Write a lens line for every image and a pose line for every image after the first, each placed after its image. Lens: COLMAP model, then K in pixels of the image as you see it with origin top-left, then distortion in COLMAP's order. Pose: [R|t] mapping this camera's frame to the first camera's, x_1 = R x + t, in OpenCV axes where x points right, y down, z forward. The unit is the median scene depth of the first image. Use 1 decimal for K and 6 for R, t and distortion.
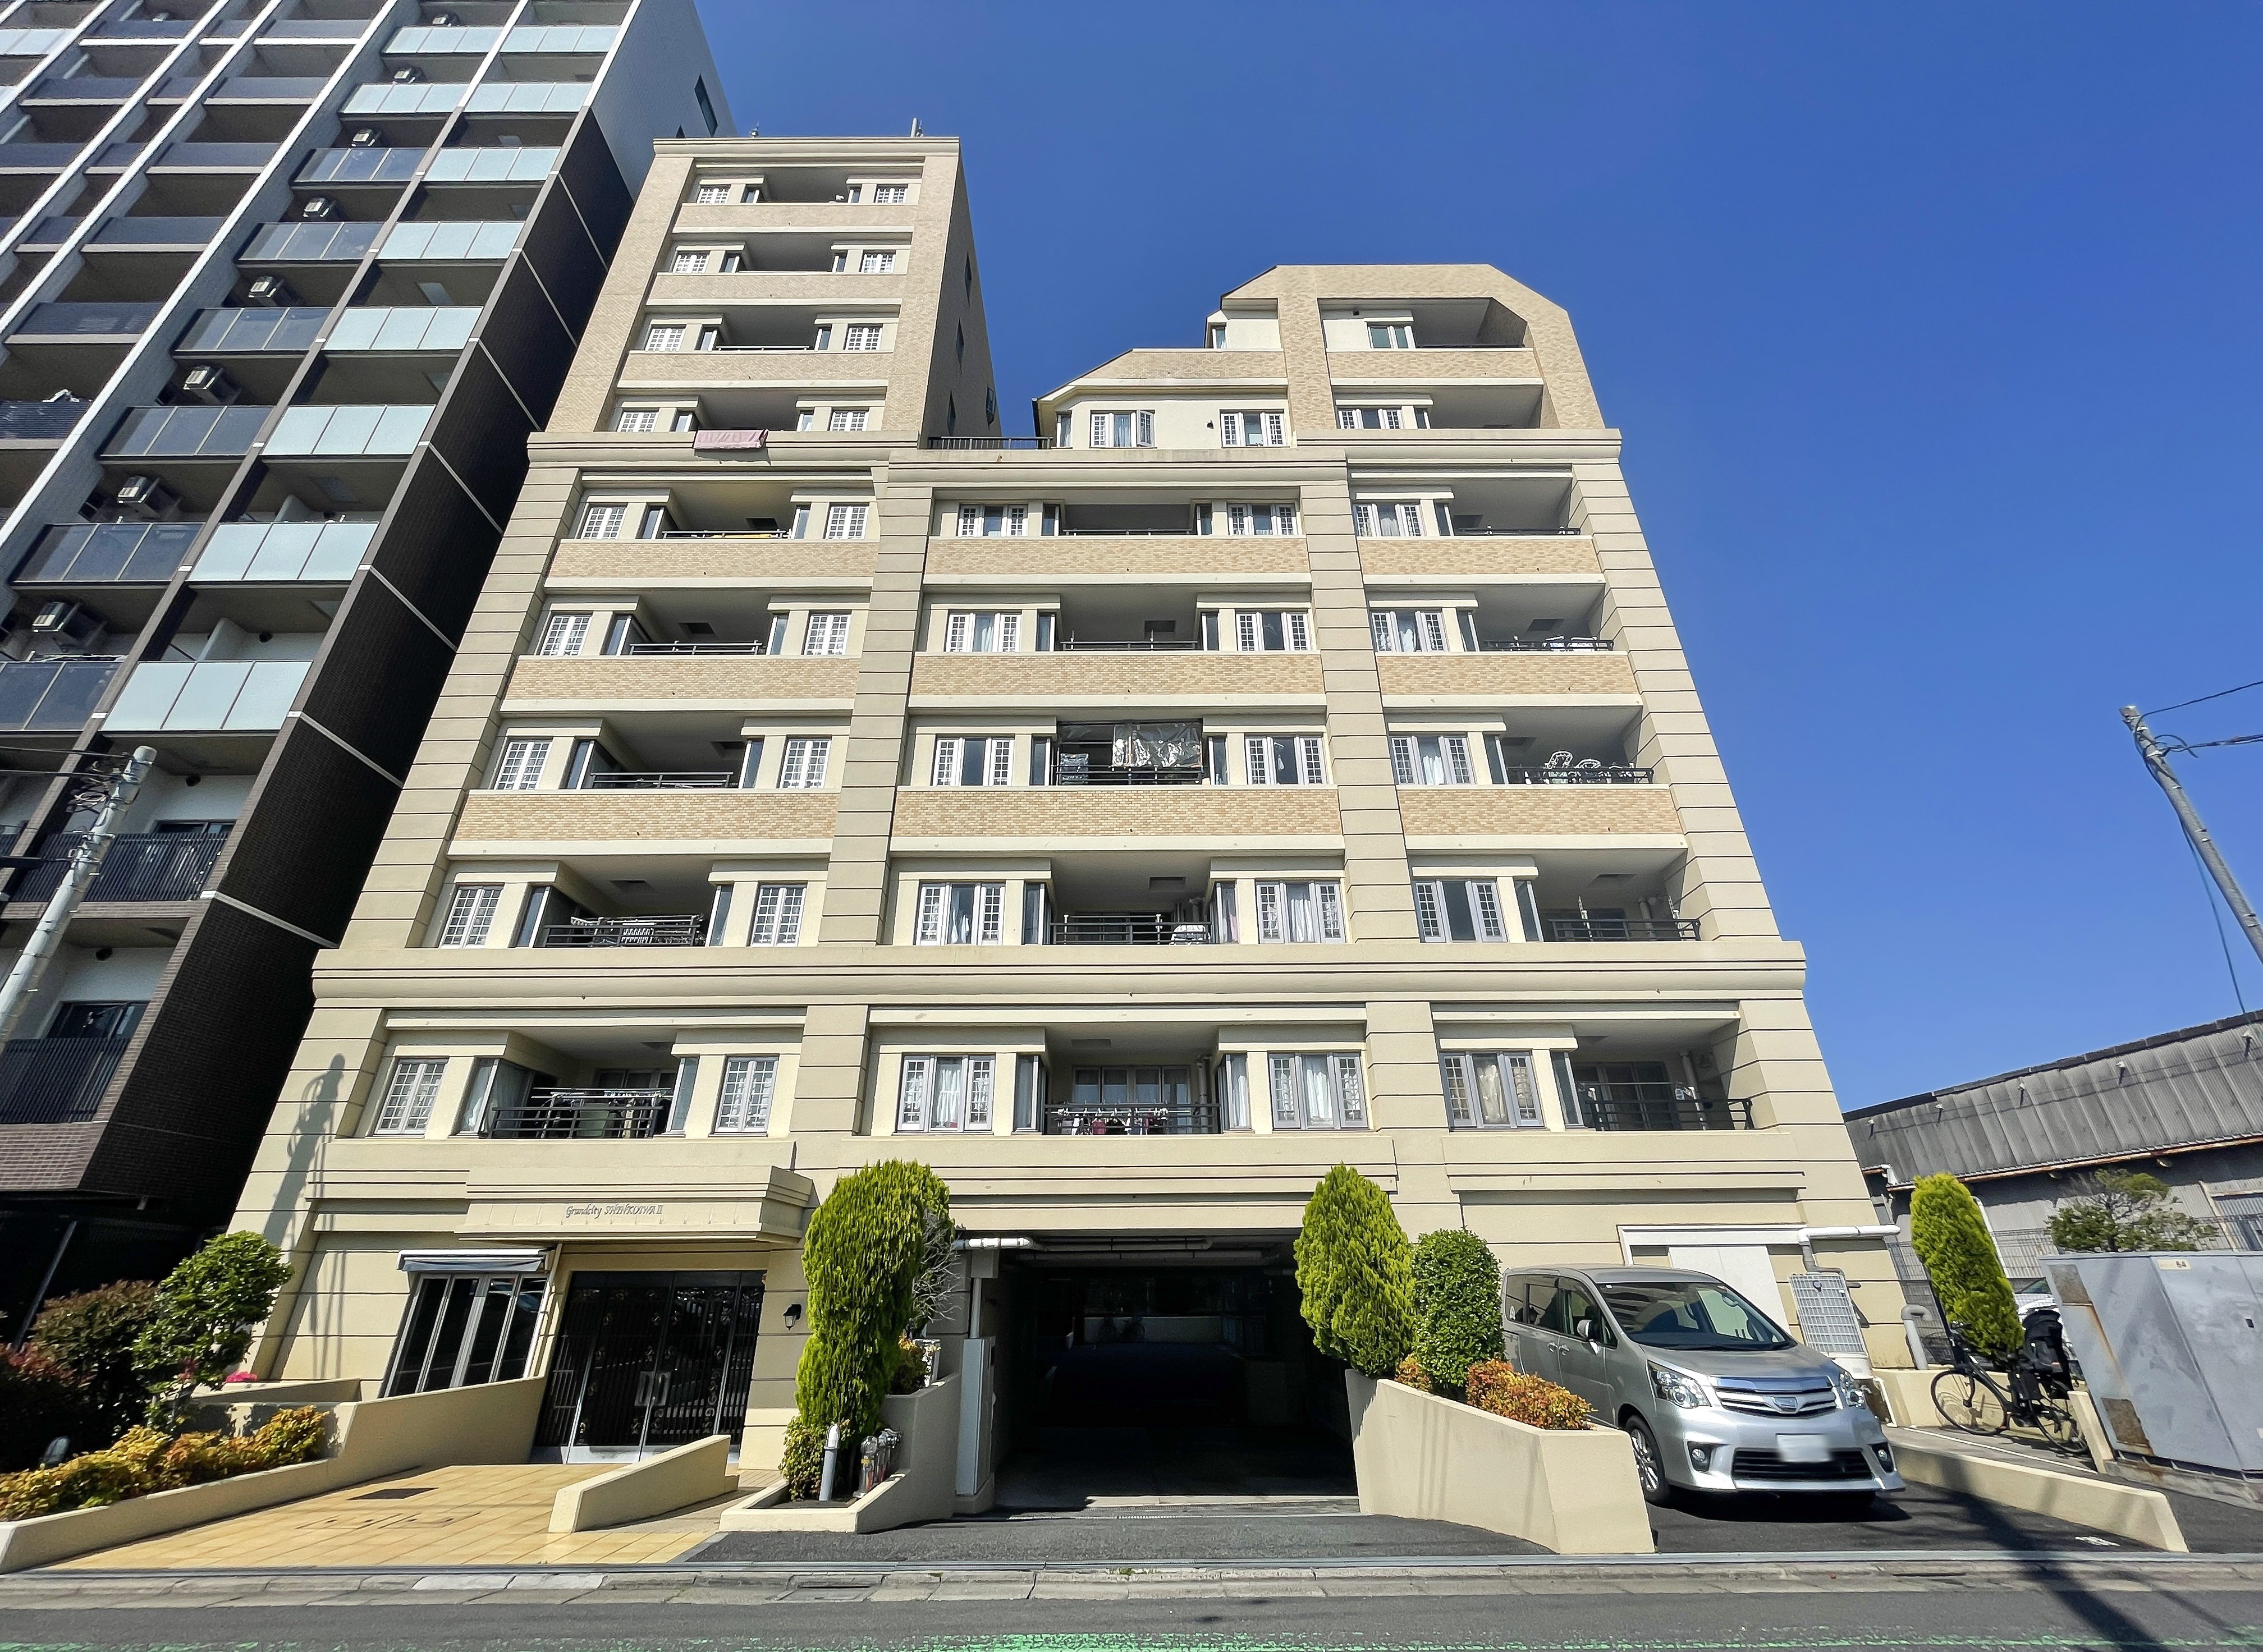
lens RADIAL K [[903.6, 0, 1129.2], [0, 903.6, 849.8], [0, 0, 1]] dist [-0.003609, -0.000526]
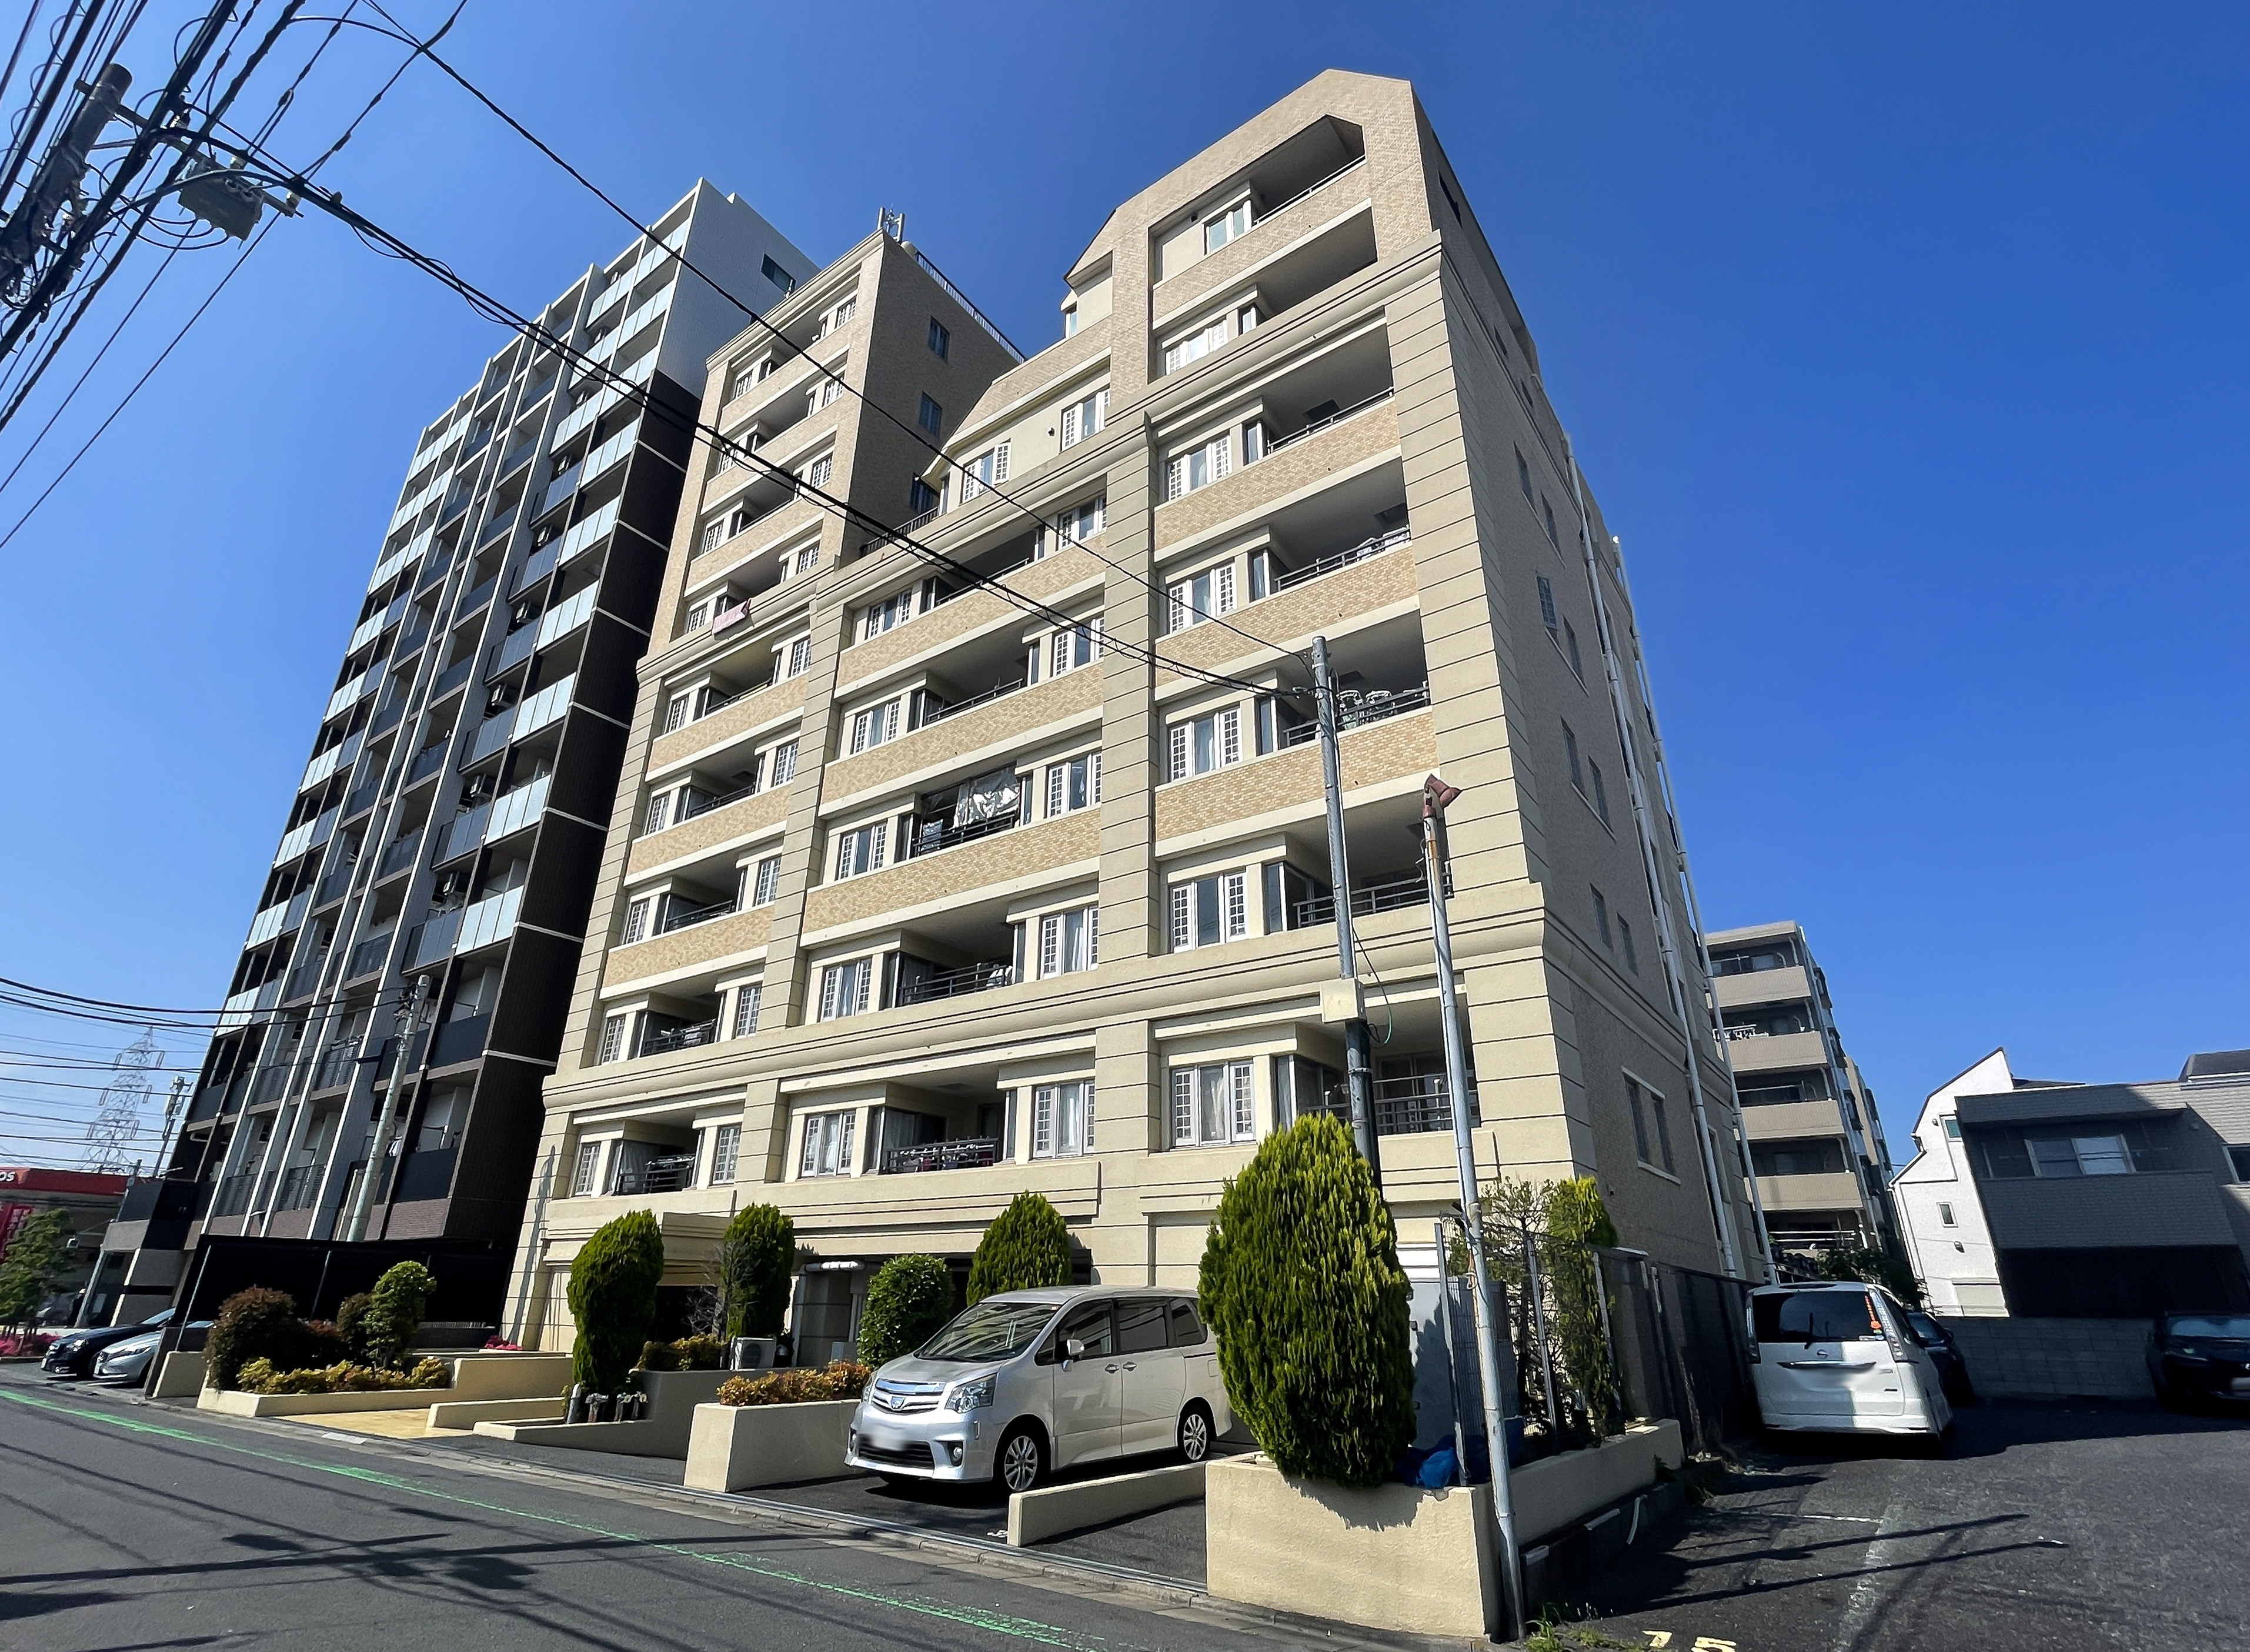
lens RADIAL K [[1103.6, 0, 1116.4], [0, 1103.6, 814.8], [0, 0, 1]] dist [-0.005098, -0.000579]
pose [[0.806807, -0.226357, -0.545734, 0.869660], [0.243475, 0.968999, -0.041966, -0.004943], [0.538315, -0.099014, 0.836907, 0.002051]]
